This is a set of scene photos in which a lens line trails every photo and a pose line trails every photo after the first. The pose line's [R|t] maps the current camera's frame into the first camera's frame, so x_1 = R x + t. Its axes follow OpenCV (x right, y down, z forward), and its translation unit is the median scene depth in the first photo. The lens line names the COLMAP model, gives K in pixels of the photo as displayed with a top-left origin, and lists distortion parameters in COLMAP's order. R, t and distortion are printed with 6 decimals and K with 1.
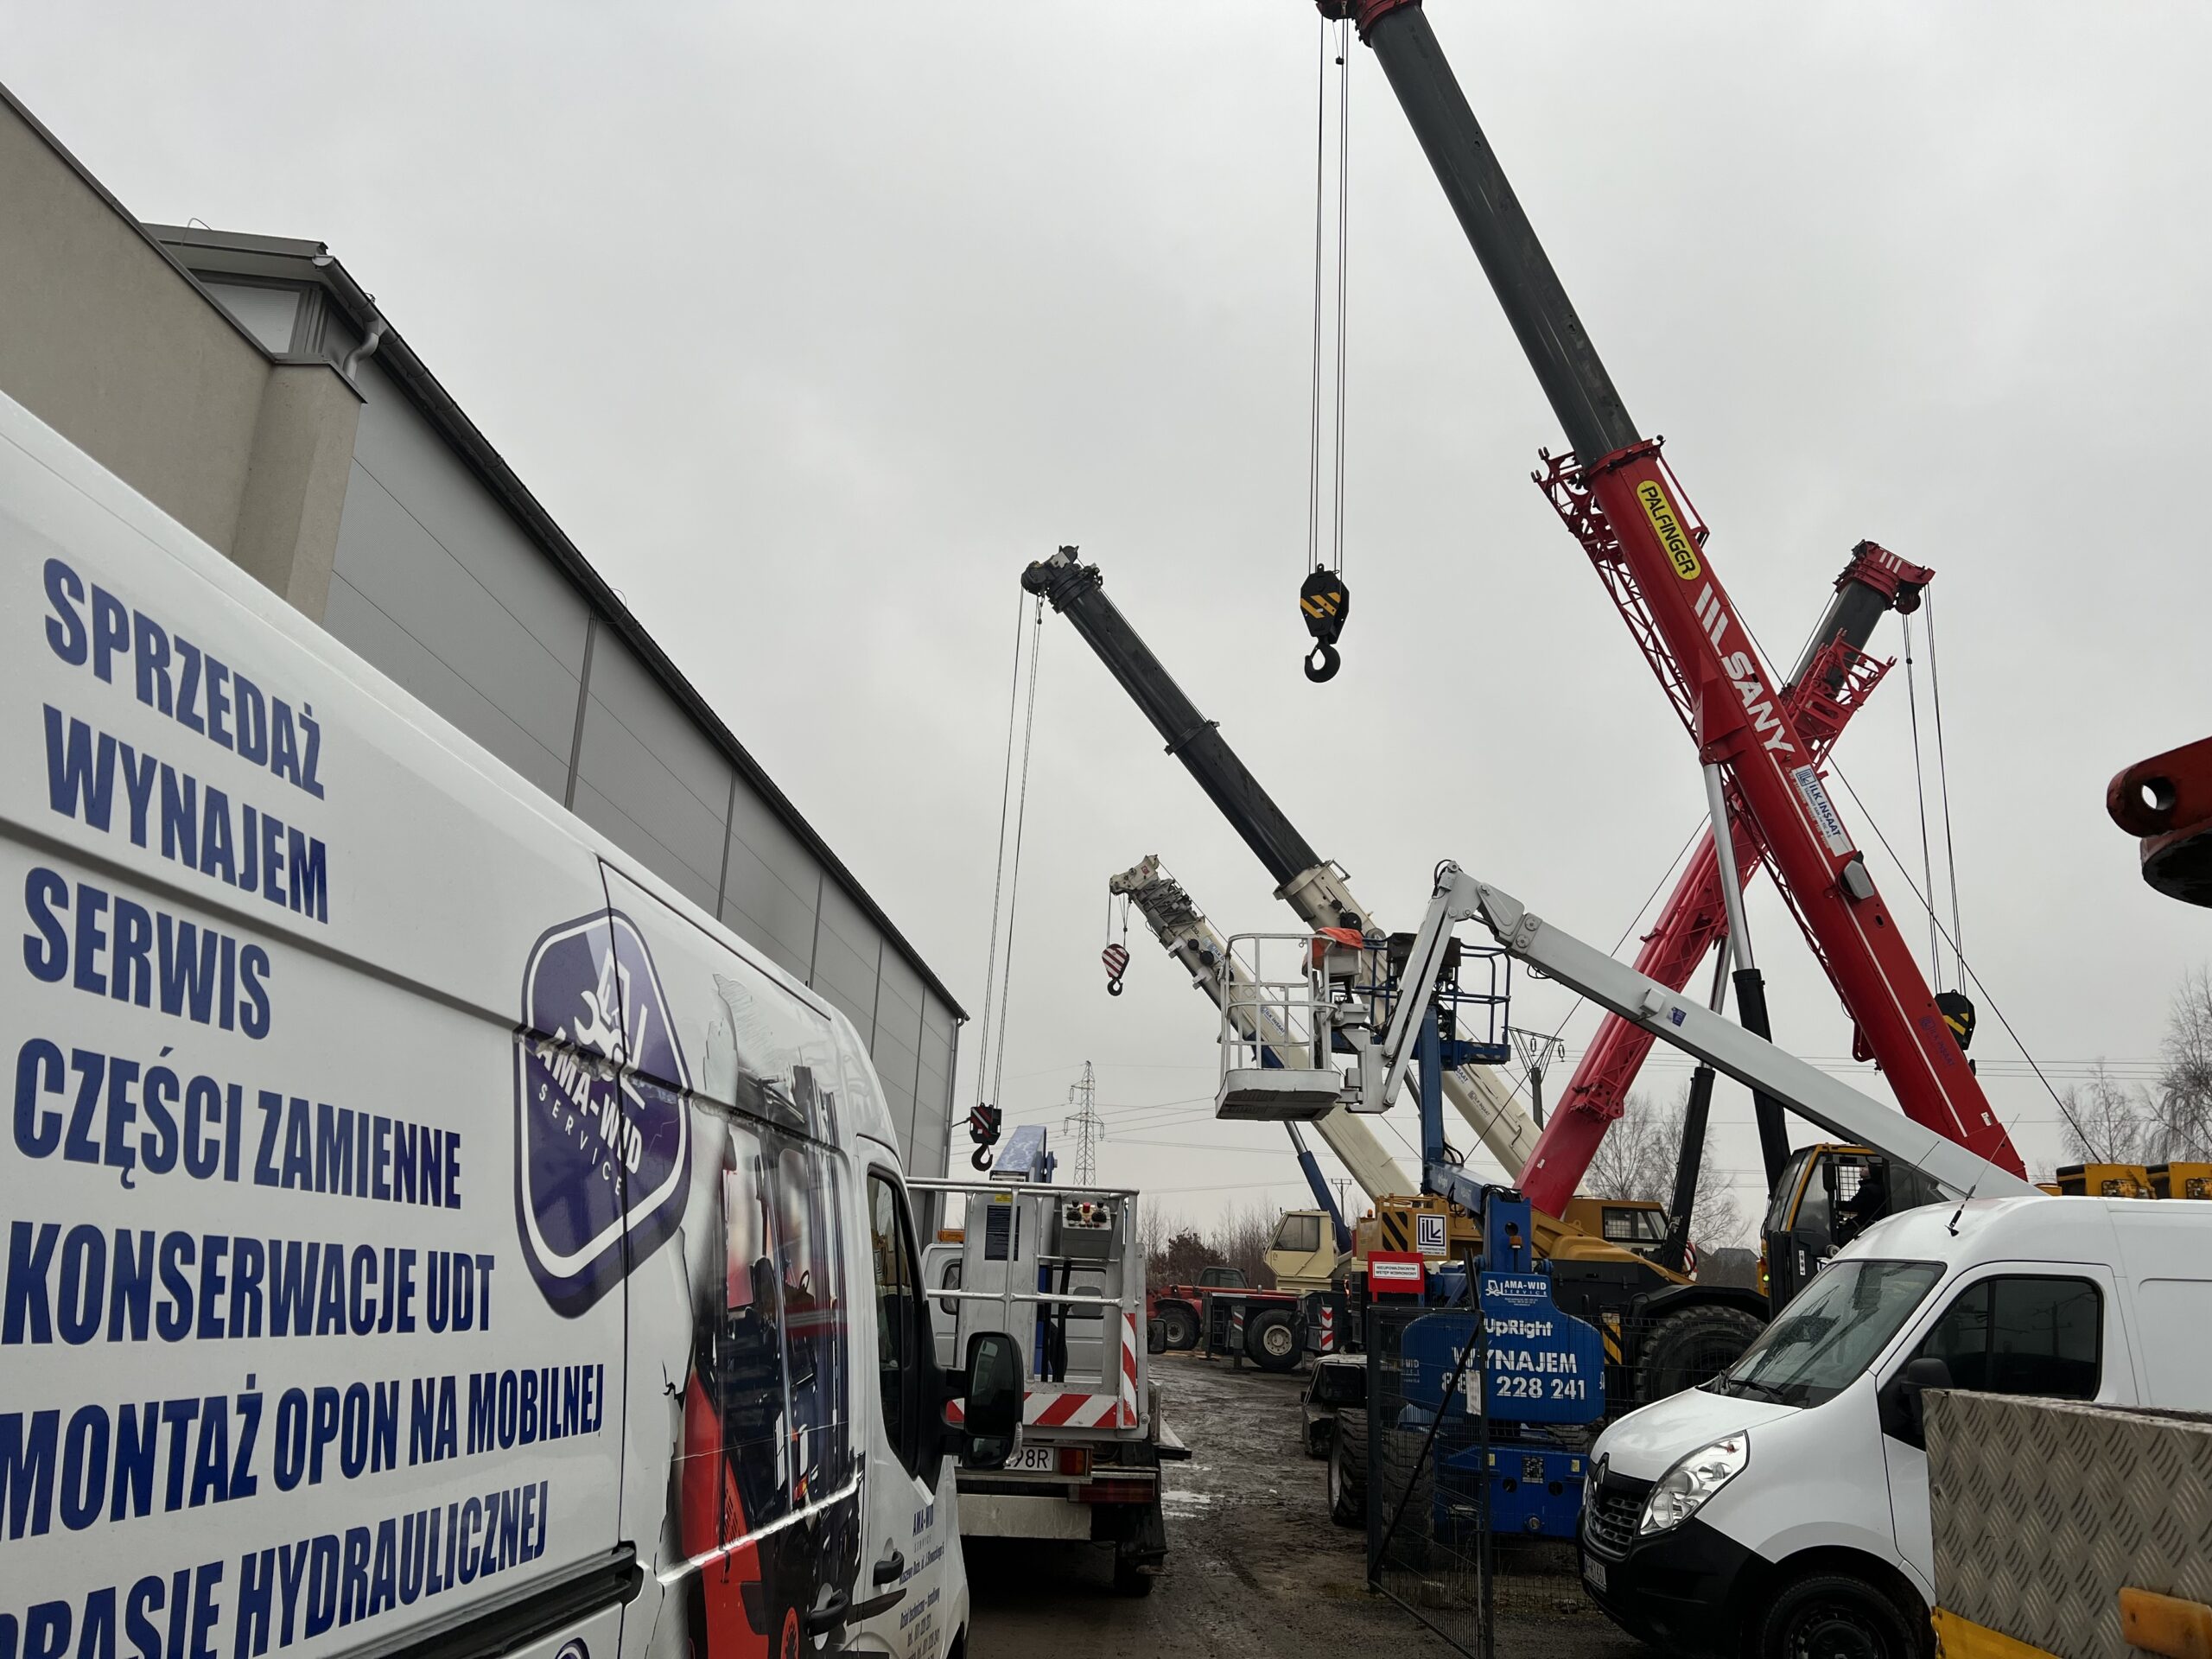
lens RADIAL K [[1598.7, 0, 1106.0], [0, 1598.7, 829.5], [0, 0, 1]] dist [0.098911, -0.116592]
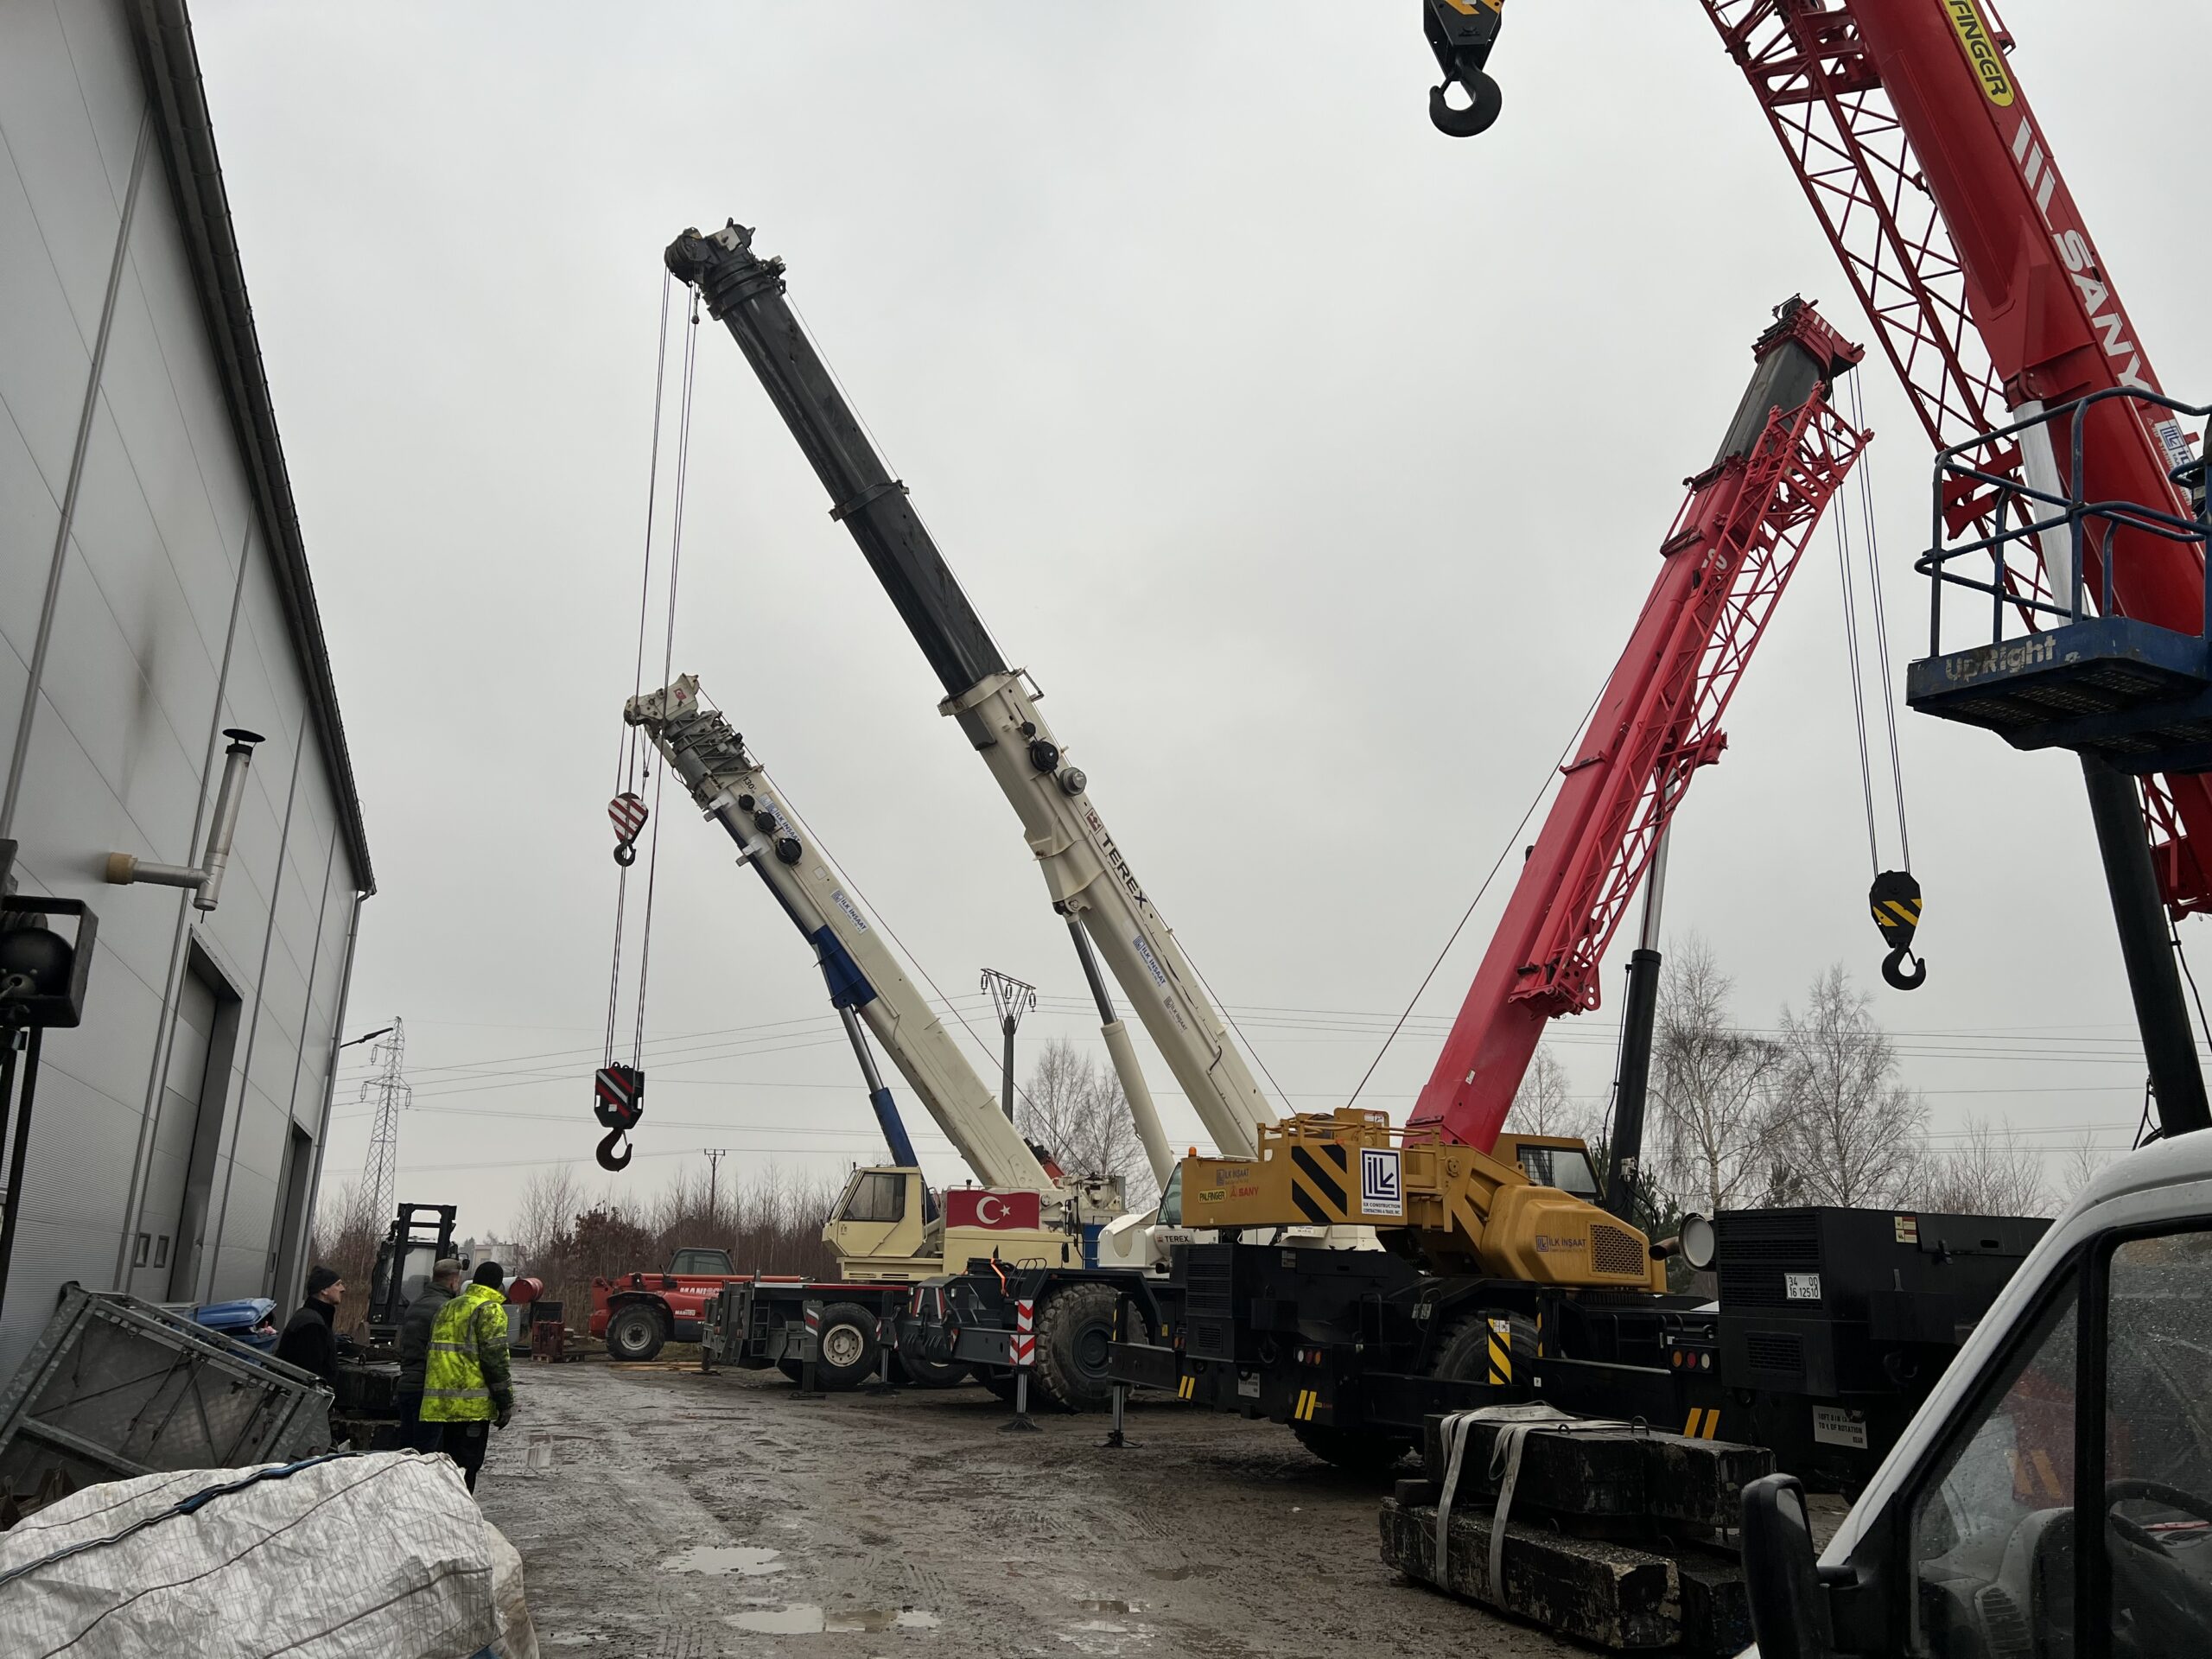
lens RADIAL K [[1598.7, 0, 1106.0], [0, 1598.7, 829.5], [0, 0, 1]] dist [0.098911, -0.116592]
pose [[0.914692, 0.083435, 0.395445, -0.087814], [-0.088892, 0.996031, -0.004539, 0.078119], [-0.394254, -0.031000, 0.918478, 0.291074]]
